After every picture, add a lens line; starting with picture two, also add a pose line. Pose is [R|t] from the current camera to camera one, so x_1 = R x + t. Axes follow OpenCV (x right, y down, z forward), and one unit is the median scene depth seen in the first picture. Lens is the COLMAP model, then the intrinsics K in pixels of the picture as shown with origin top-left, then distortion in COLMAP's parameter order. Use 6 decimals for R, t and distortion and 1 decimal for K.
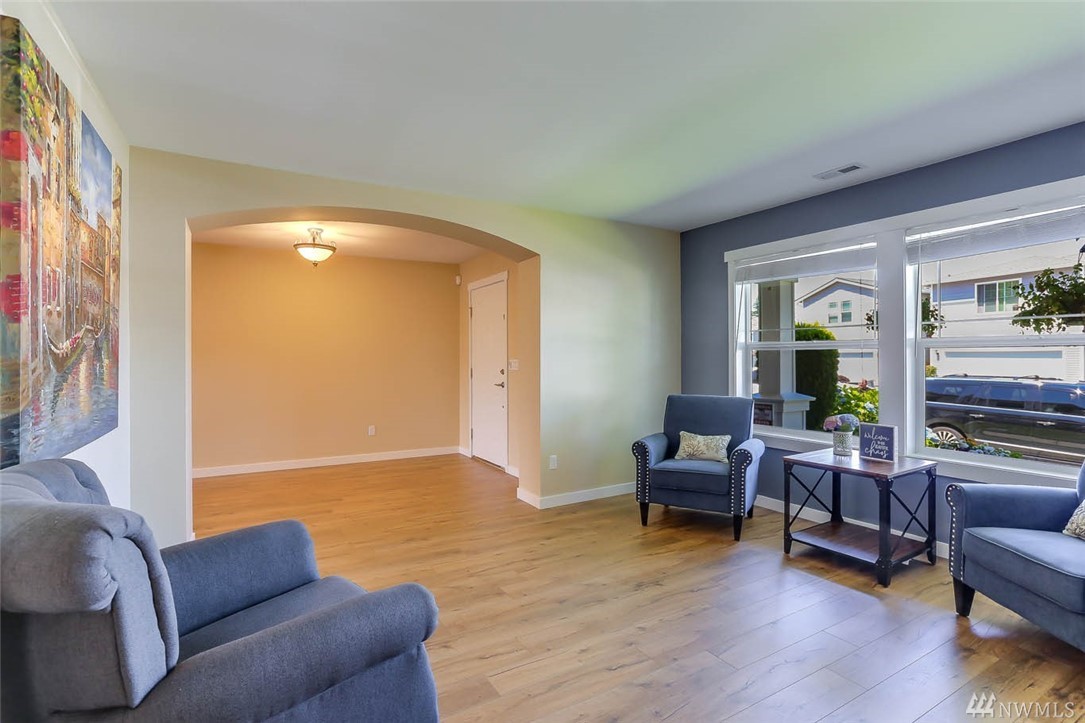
lens RADIAL K [[523.3, 0, 539.6], [0, 523.3, 358.4], [0, 0, 1]] dist [-0.018382, 0.000274]
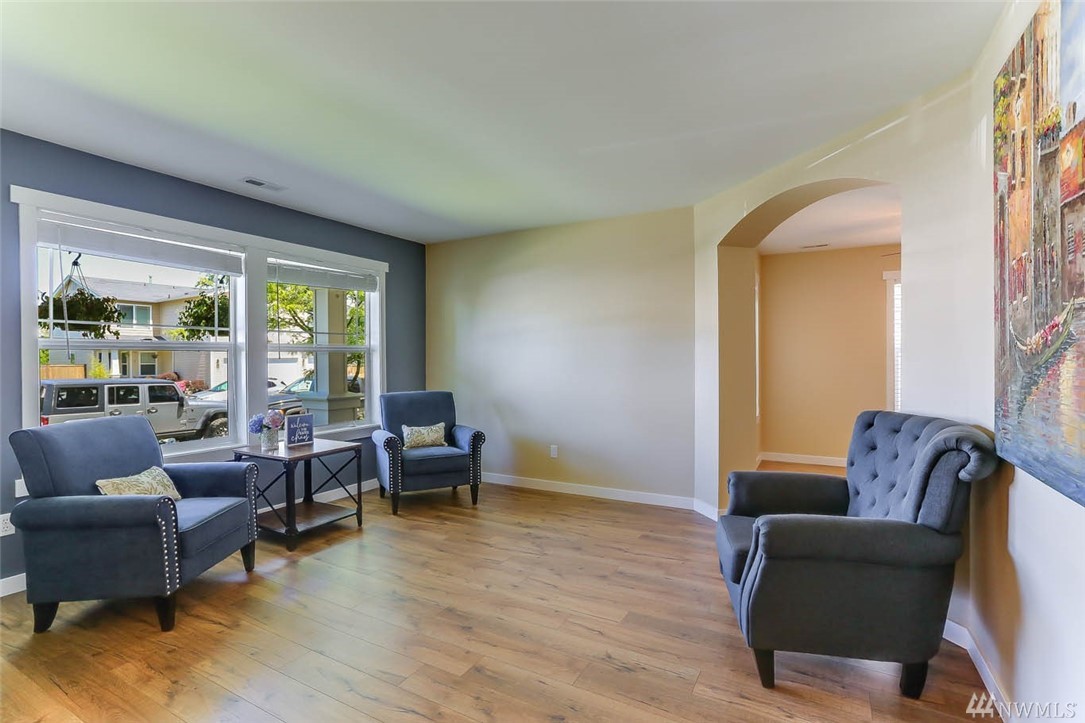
lens RADIAL K [[523.3, 0, 535.3], [0, 523.3, 362.1], [0, 0, 1]] dist [-0.018382, 0.000274]
pose [[-0.502562, -0.002830, 0.864537, -0.791561], [0.005526, 0.999964, 0.006485, 0.000210], [-0.864524, 0.008037, -0.502528, 1.341019]]
